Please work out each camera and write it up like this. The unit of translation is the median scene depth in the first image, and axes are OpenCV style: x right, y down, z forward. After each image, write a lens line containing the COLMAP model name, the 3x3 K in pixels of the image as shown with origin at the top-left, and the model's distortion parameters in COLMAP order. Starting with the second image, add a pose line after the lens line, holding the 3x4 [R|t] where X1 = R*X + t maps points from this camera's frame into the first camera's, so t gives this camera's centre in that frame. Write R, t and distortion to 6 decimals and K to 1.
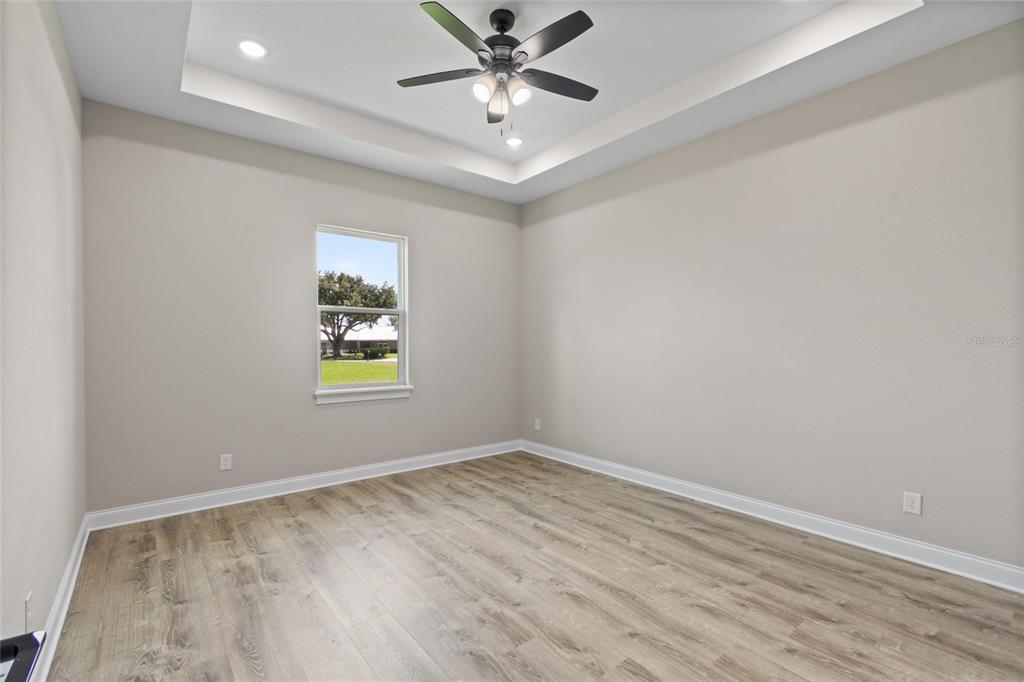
lens RADIAL K [[461.1, 0, 512.0], [0, 461.1, 341.0], [0, 0, 1]] dist [-0.001569, -0.000085]
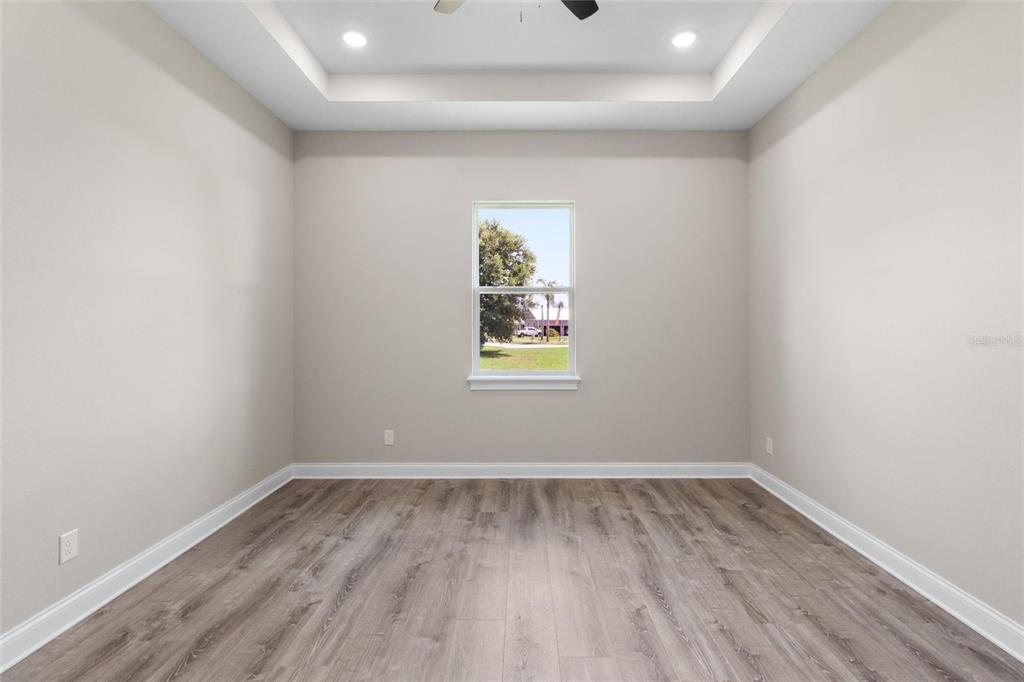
lens RADIAL K [[470.6, 0, 510.7], [0, 470.6, 318.5], [0, 0, 1]] dist [0.000259, 0.000187]
pose [[0.778904, -0.009545, -0.627071, 0.273197], [0.004084, 0.999940, -0.010148, -0.000582], [0.627130, 0.005343, 0.778896, 0.313537]]
